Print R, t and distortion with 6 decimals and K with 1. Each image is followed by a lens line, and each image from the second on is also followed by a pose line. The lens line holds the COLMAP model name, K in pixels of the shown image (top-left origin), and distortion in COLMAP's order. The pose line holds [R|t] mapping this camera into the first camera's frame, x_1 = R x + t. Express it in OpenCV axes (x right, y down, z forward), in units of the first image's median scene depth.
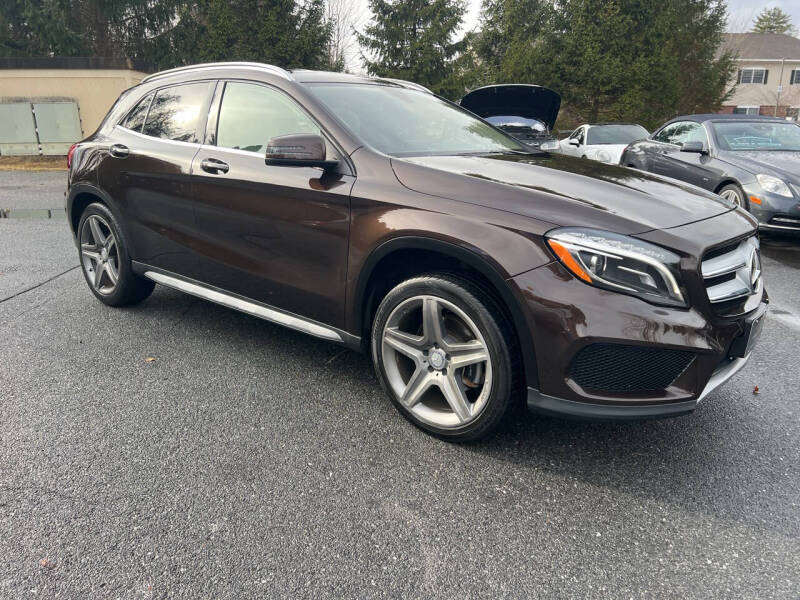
lens RADIAL K [[594.6, 0, 400.0], [0, 594.6, 300.0], [0, 0, 1]] dist [0.050362, -0.049632]
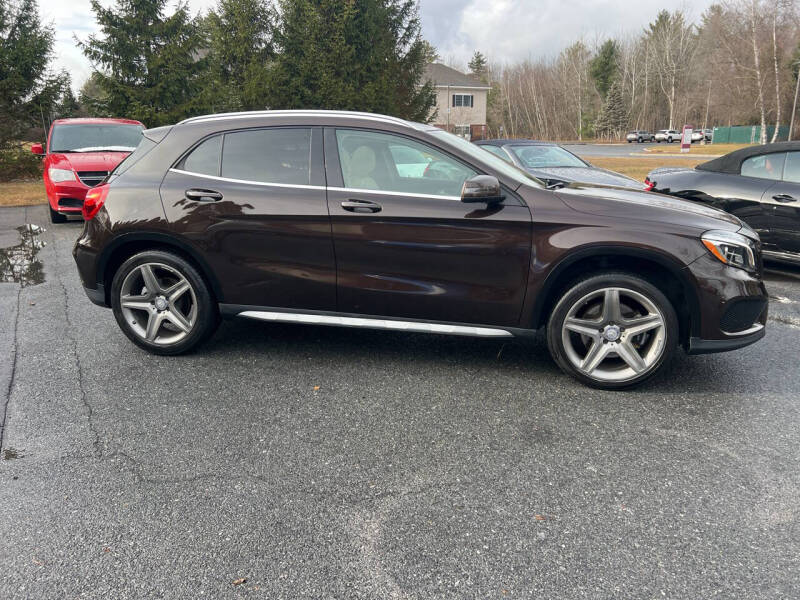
lens RADIAL K [[594.6, 0, 400.0], [0, 594.6, 300.0], [0, 0, 1]] dist [0.050362, -0.049632]
pose [[0.883203, -0.132183, 0.449978, -0.906155], [0.142630, 0.989717, 0.010784, -0.057491], [-0.446776, 0.054656, 0.892975, -0.027842]]
